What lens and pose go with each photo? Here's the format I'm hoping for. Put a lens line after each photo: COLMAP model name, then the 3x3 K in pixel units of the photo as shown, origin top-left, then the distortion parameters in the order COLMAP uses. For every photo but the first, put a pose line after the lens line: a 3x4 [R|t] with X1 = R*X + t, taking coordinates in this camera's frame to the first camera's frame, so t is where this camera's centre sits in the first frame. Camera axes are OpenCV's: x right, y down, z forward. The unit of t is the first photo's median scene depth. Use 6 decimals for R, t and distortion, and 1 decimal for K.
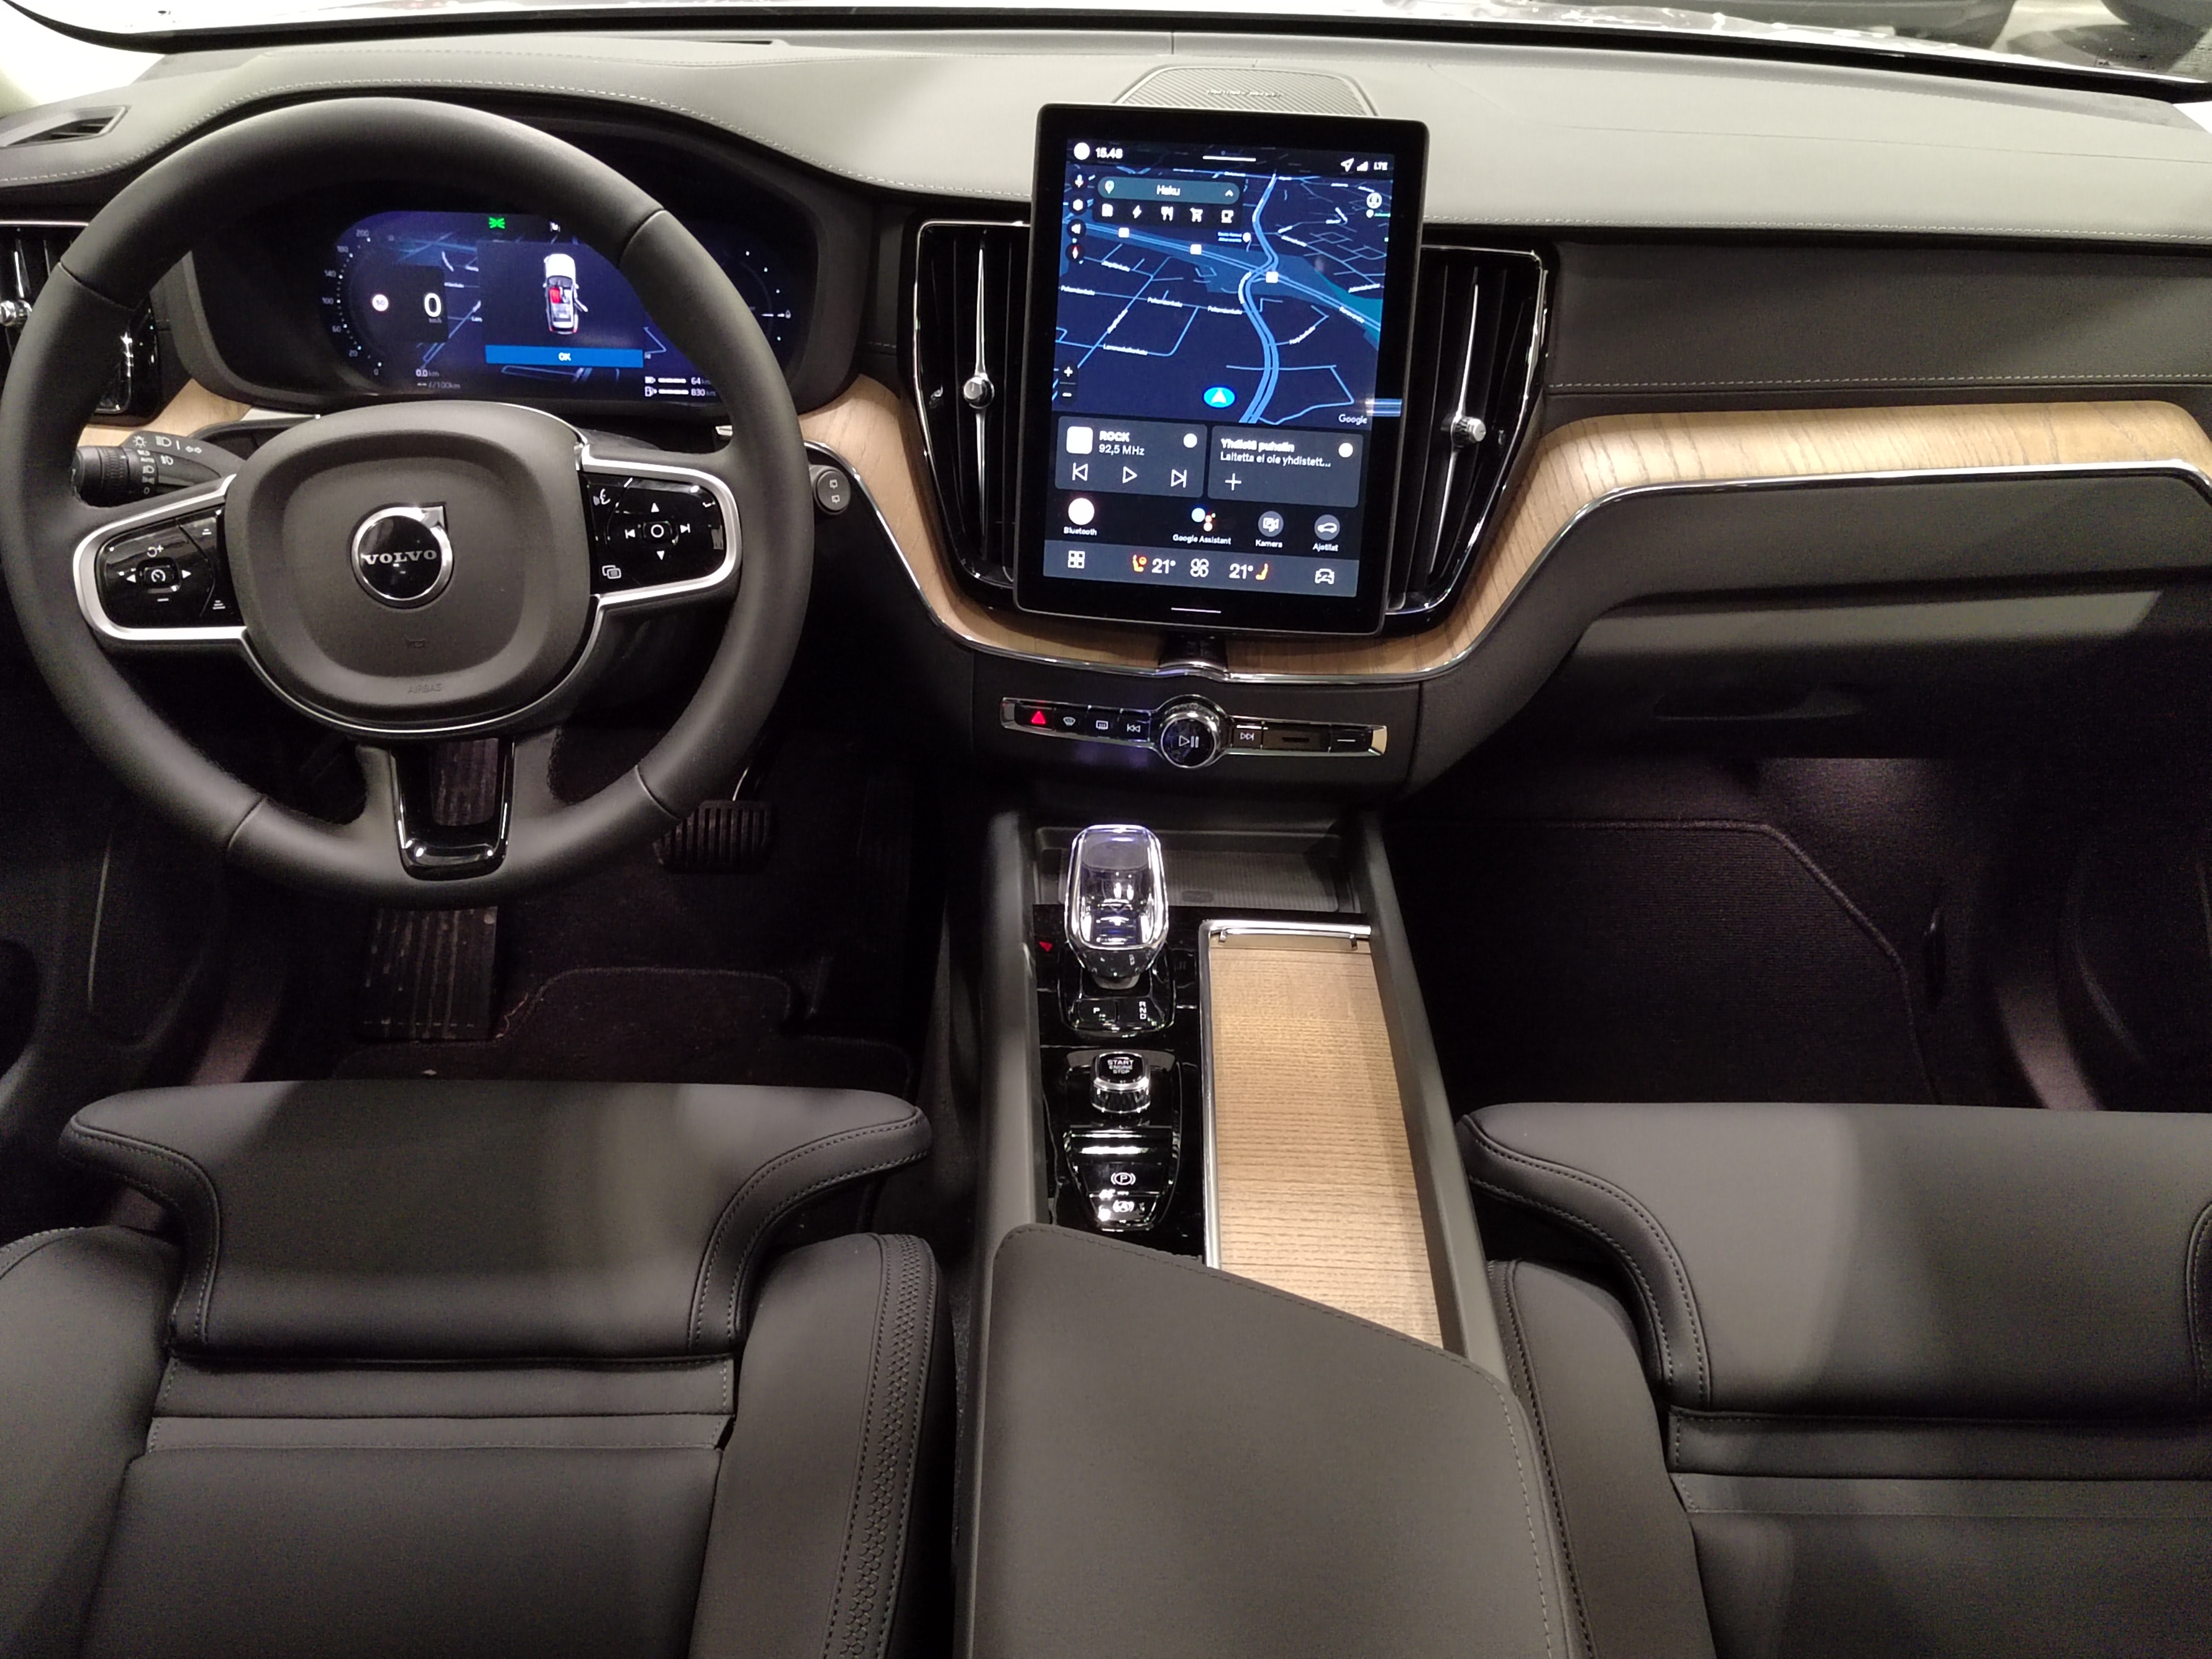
lens RADIAL K [[1992.6, 0, 1106.0], [0, 1992.6, 829.5], [0, 0, 1]] dist [0.022906, -0.008889]
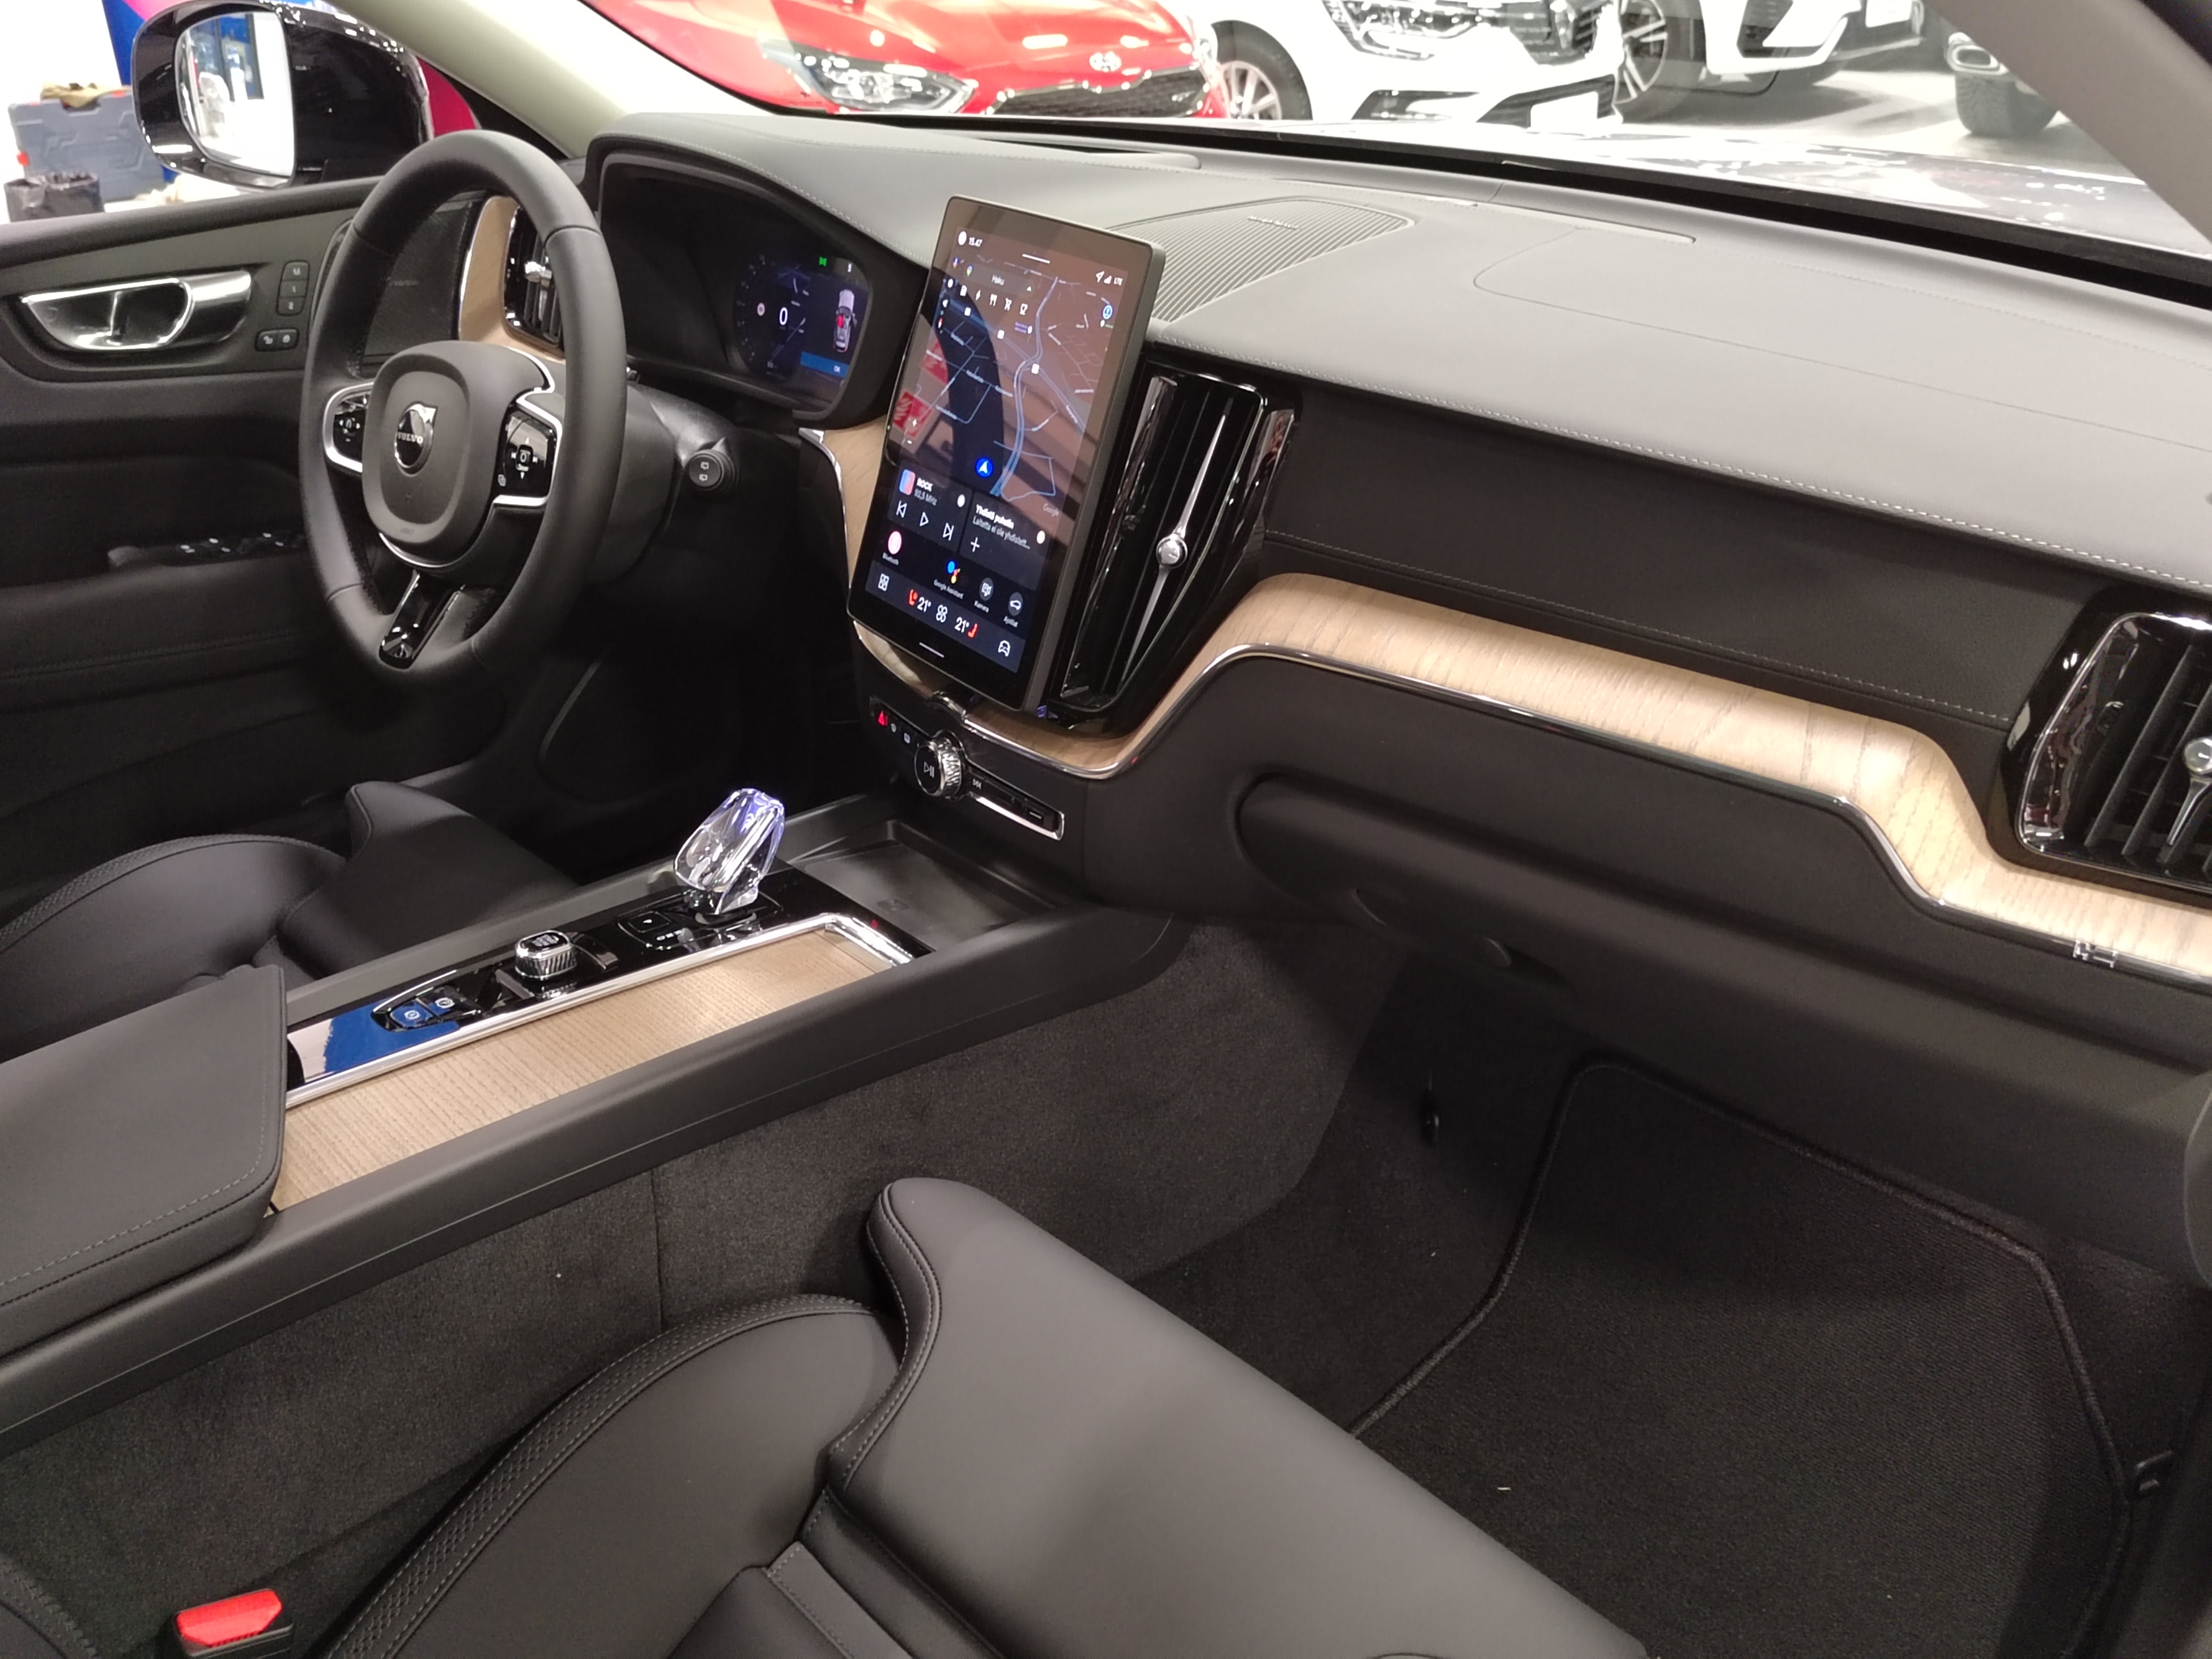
lens RADIAL K [[1880.6, 0, 1106.0], [0, 1880.6, 829.5], [0, 0, 1]] dist [0.022488, -0.004325]
pose [[0.688327, 0.313895, -0.653969, 0.856978], [-0.353332, 0.932434, 0.075659, -0.134789], [0.633532, 0.178990, 0.752729, 0.300935]]
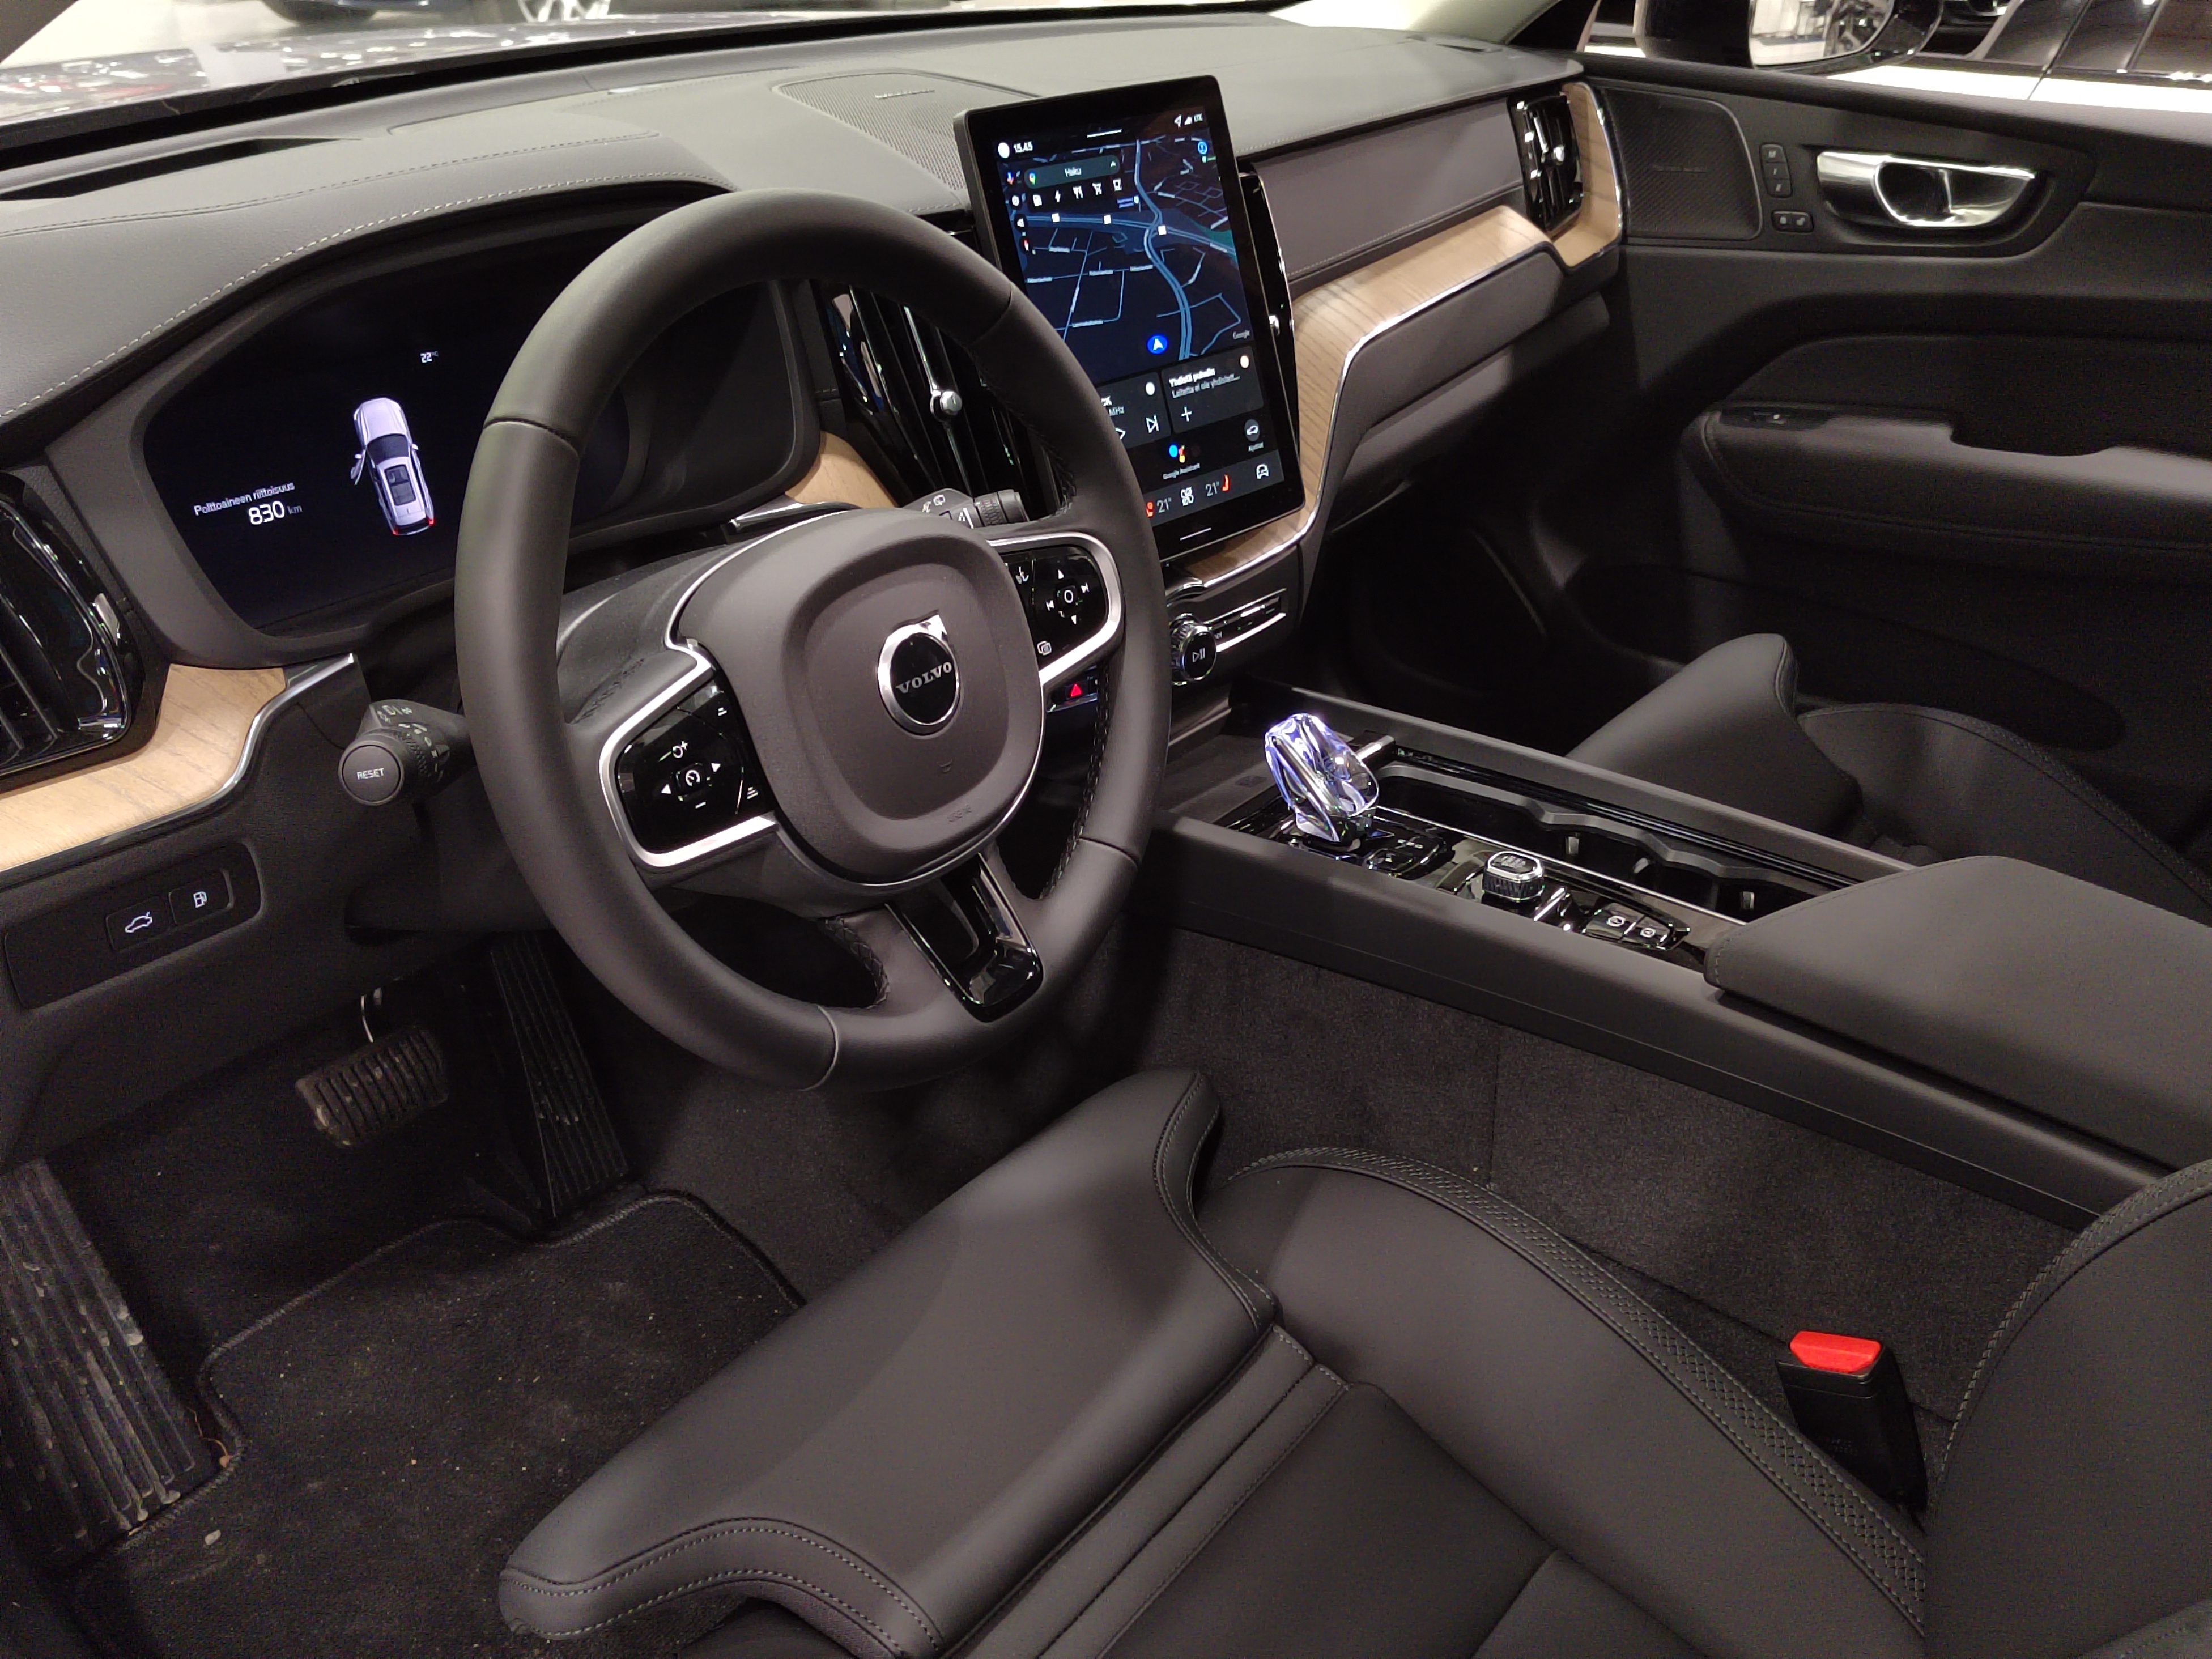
lens RADIAL K [[1992.6, 0, 1106.0], [0, 1992.6, 829.5], [0, 0, 1]] dist [0.022906, -0.008889]
pose [[0.627524, -0.393198, 0.672018, -0.825152], [0.400491, 0.903185, 0.154479, -0.158096], [-0.667698, 0.172198, 0.724243, 0.265422]]
